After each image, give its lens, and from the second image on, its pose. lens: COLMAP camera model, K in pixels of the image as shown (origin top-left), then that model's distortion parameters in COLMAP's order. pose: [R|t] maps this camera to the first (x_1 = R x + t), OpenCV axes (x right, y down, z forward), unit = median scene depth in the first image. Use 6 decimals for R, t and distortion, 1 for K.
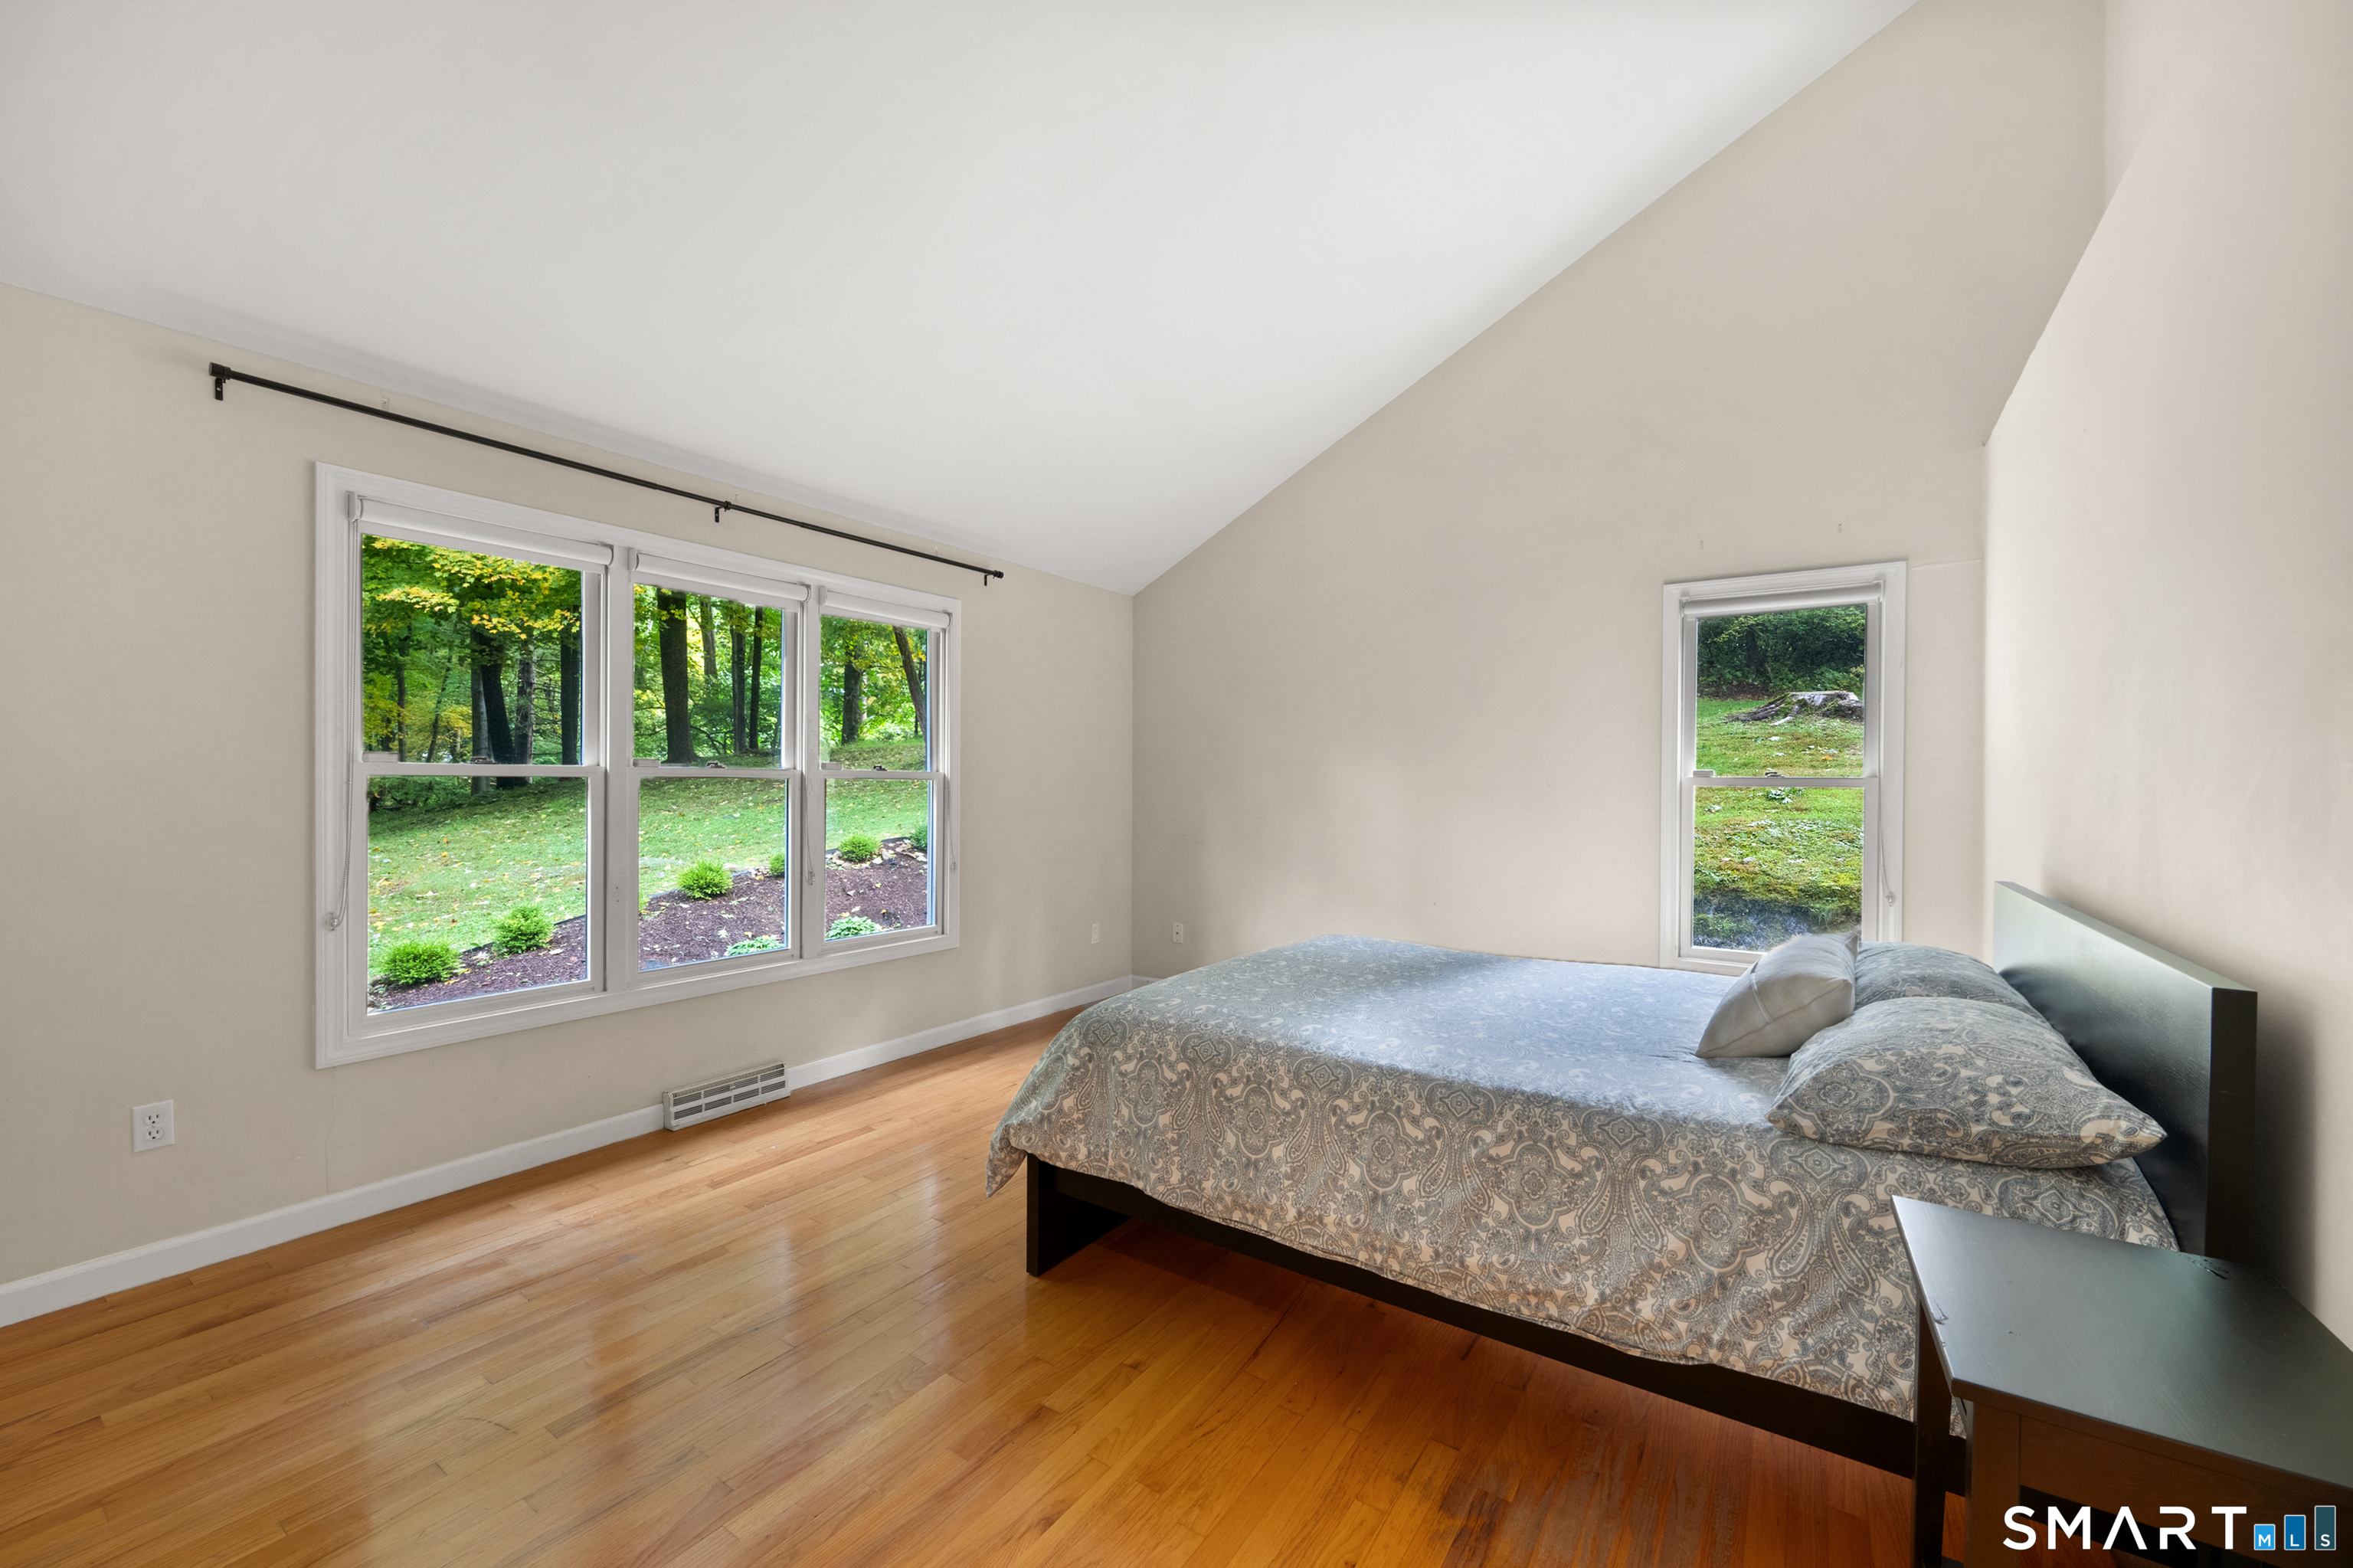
lens RADIAL K [[926.4, 0, 1204.0], [0, 926.4, 772.6], [0, 0, 1]] dist [-0.001405, -0.000050]
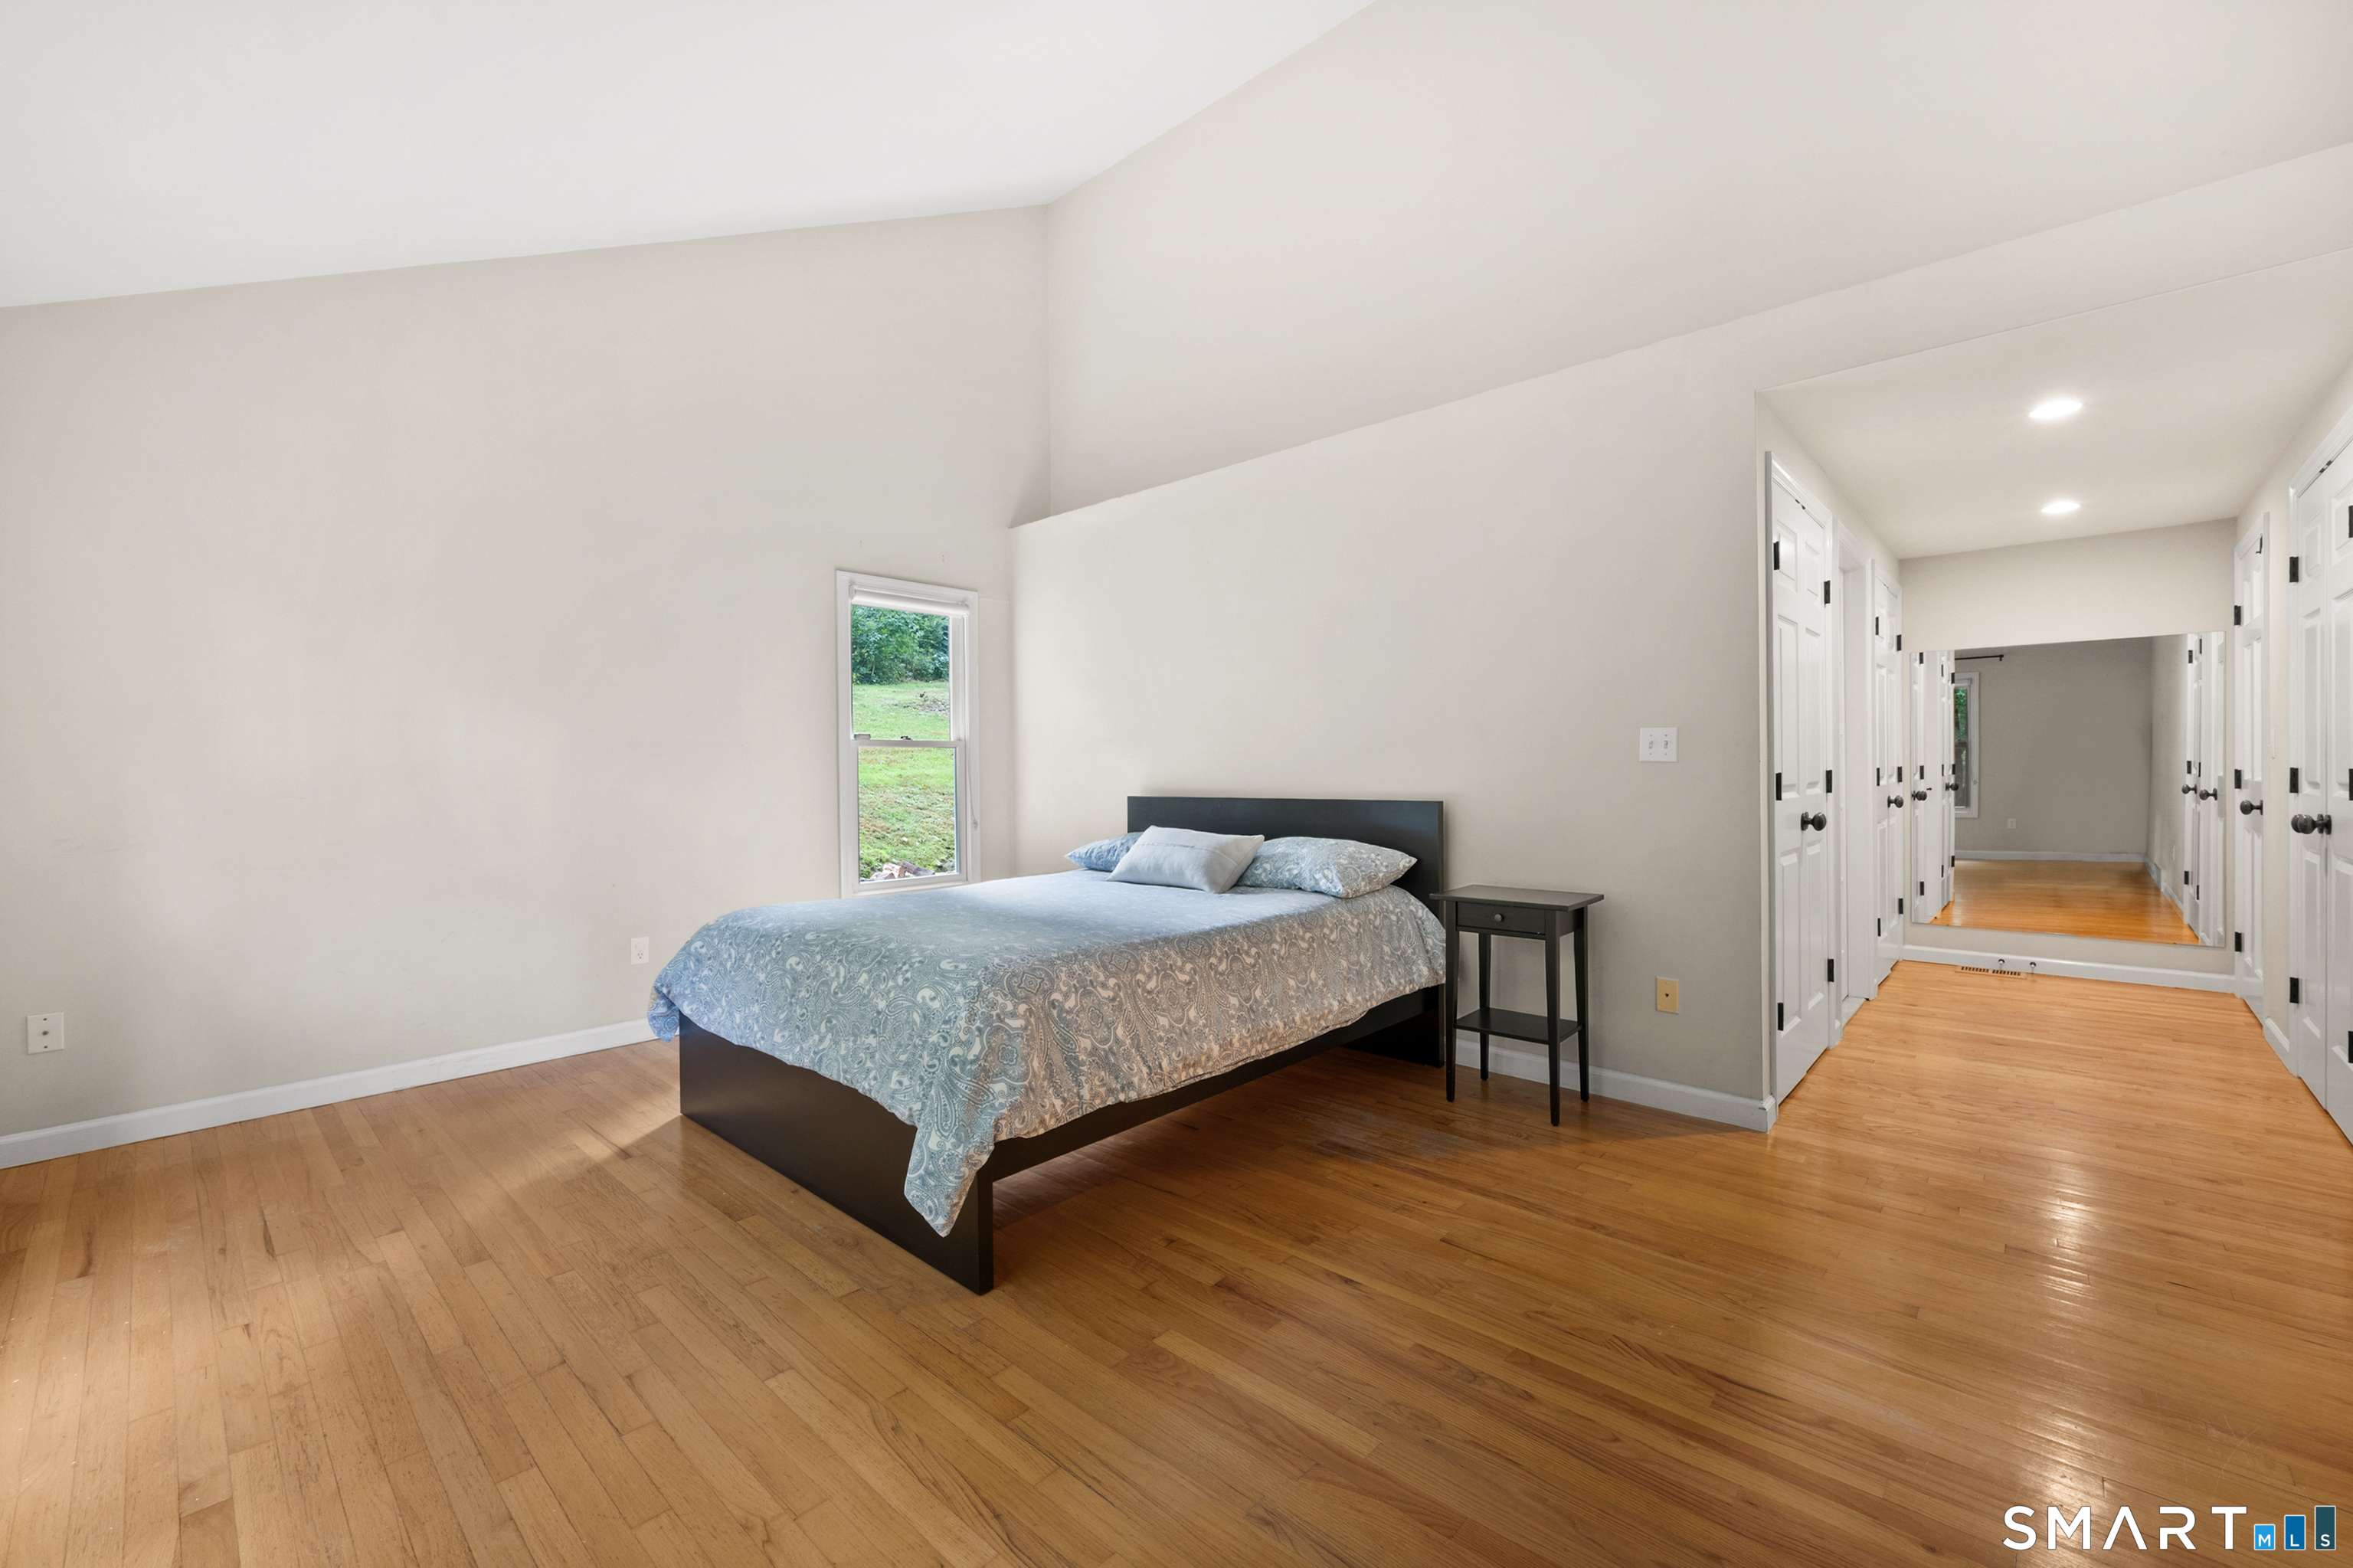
lens RADIAL K [[926.4, 0, 1204.0], [0, 926.4, 772.6], [0, 0, 1]] dist [-0.001405, -0.000050]
pose [[0.157626, -0.014165, 0.987397, -1.214185], [0.002786, 0.999900, 0.013900, 0.067767], [-0.987495, 0.000560, 0.157650, 0.824575]]
